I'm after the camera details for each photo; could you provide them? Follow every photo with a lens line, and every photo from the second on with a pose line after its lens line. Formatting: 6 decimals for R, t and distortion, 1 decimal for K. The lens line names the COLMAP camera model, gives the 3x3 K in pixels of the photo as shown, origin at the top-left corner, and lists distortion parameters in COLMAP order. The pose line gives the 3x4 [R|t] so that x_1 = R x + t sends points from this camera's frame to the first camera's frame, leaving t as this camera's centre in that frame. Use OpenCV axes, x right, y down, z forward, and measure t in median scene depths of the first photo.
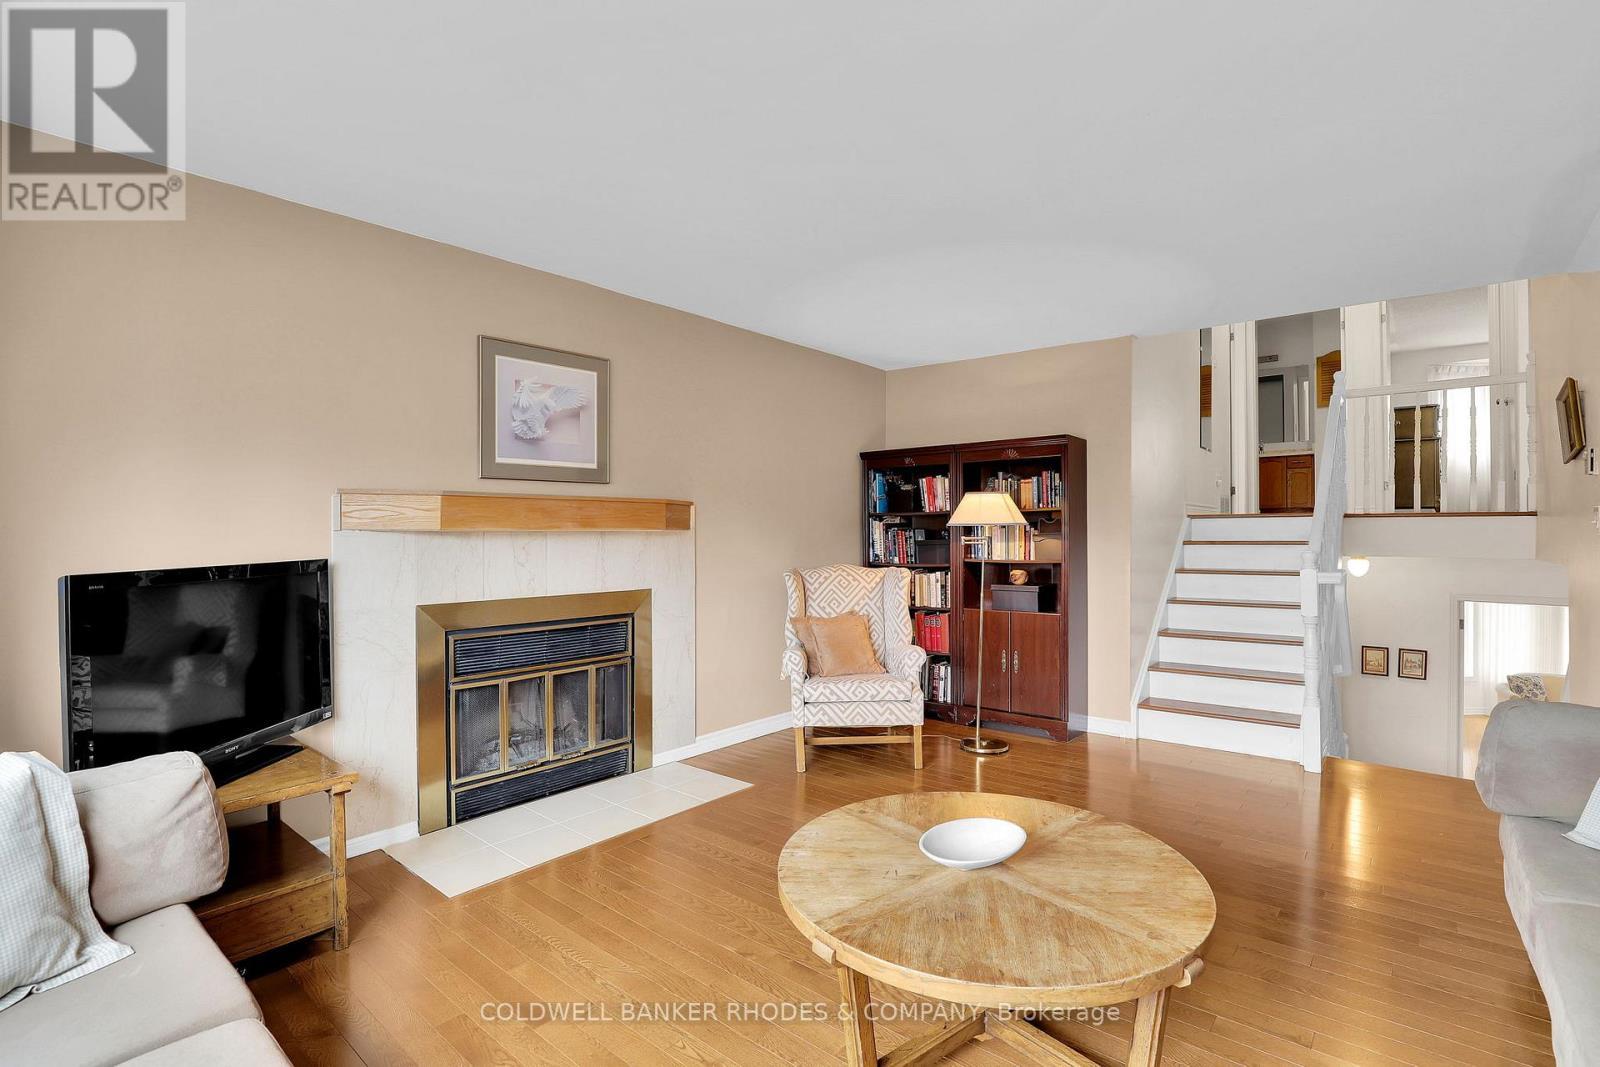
lens RADIAL K [[767.1, 0, 797.9], [0, 767.1, 535.8], [0, 0, 1]] dist [-0.023252, 0.000976]
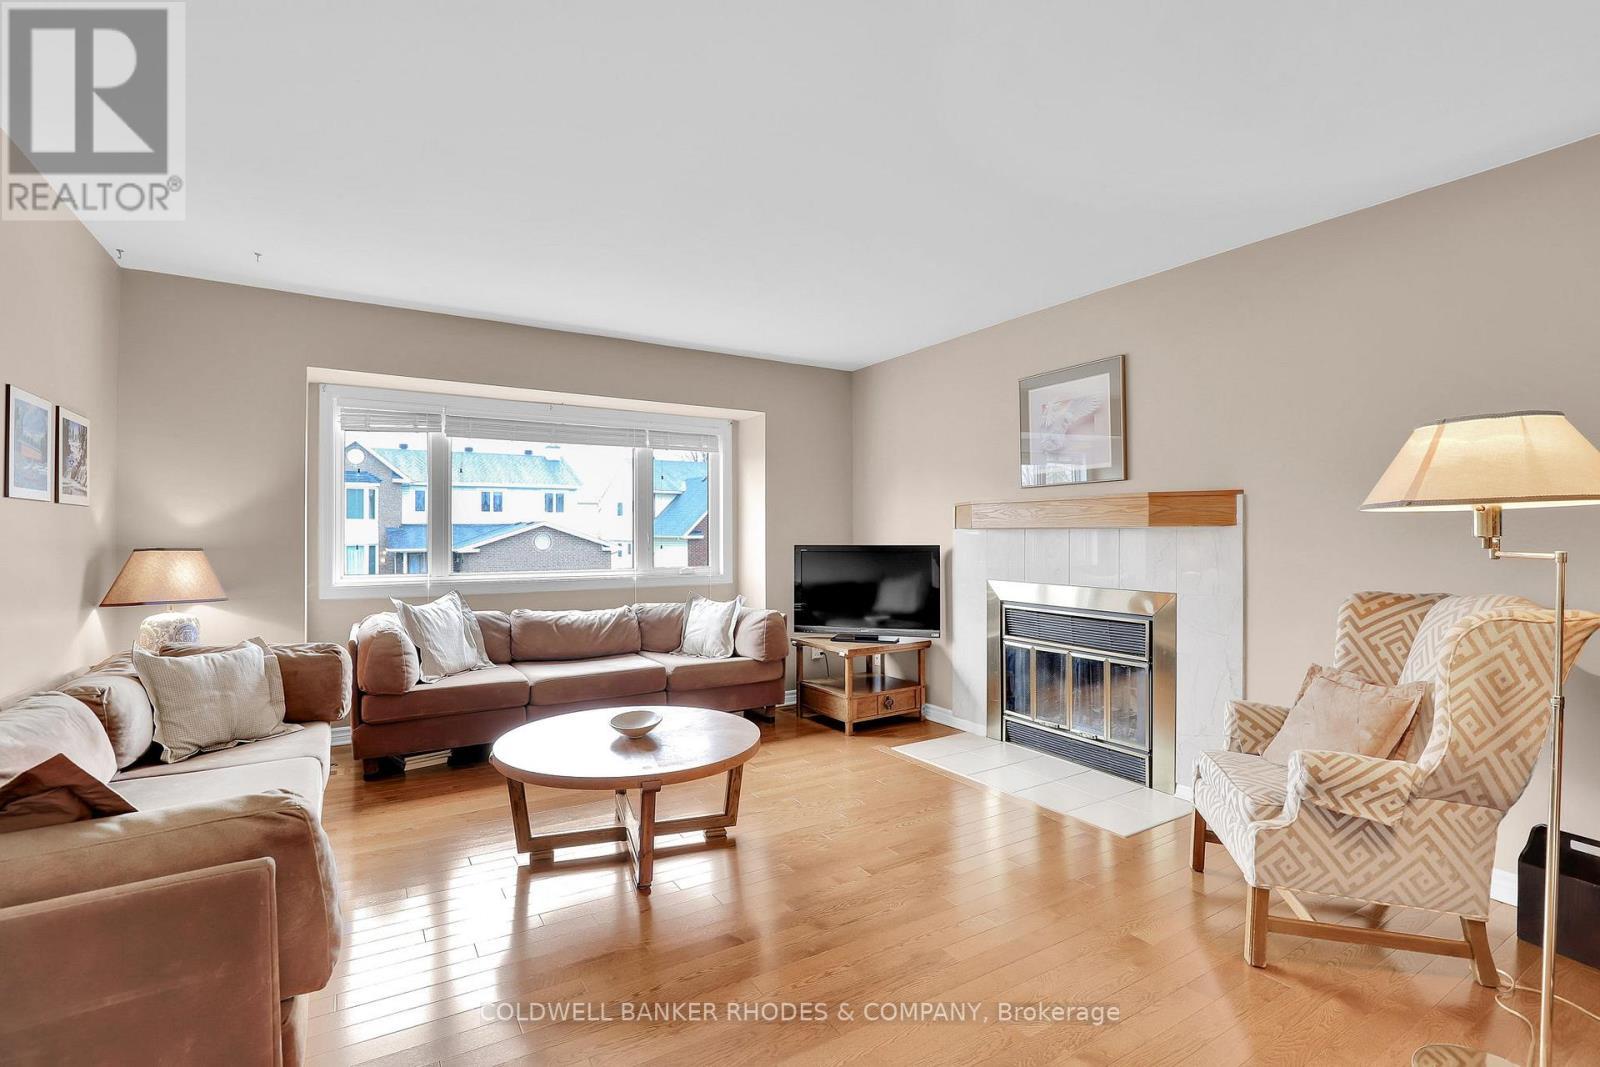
lens RADIAL K [[767.1, 0, 801.9], [0, 767.1, 532.1], [0, 0, 1]] dist [-0.023252, 0.000976]
pose [[-0.325067, -0.000953, -0.945690, 0.858099], [-0.005501, 0.999984, 0.000883, 0.000977], [0.945675, 0.005489, -0.325068, 0.968215]]
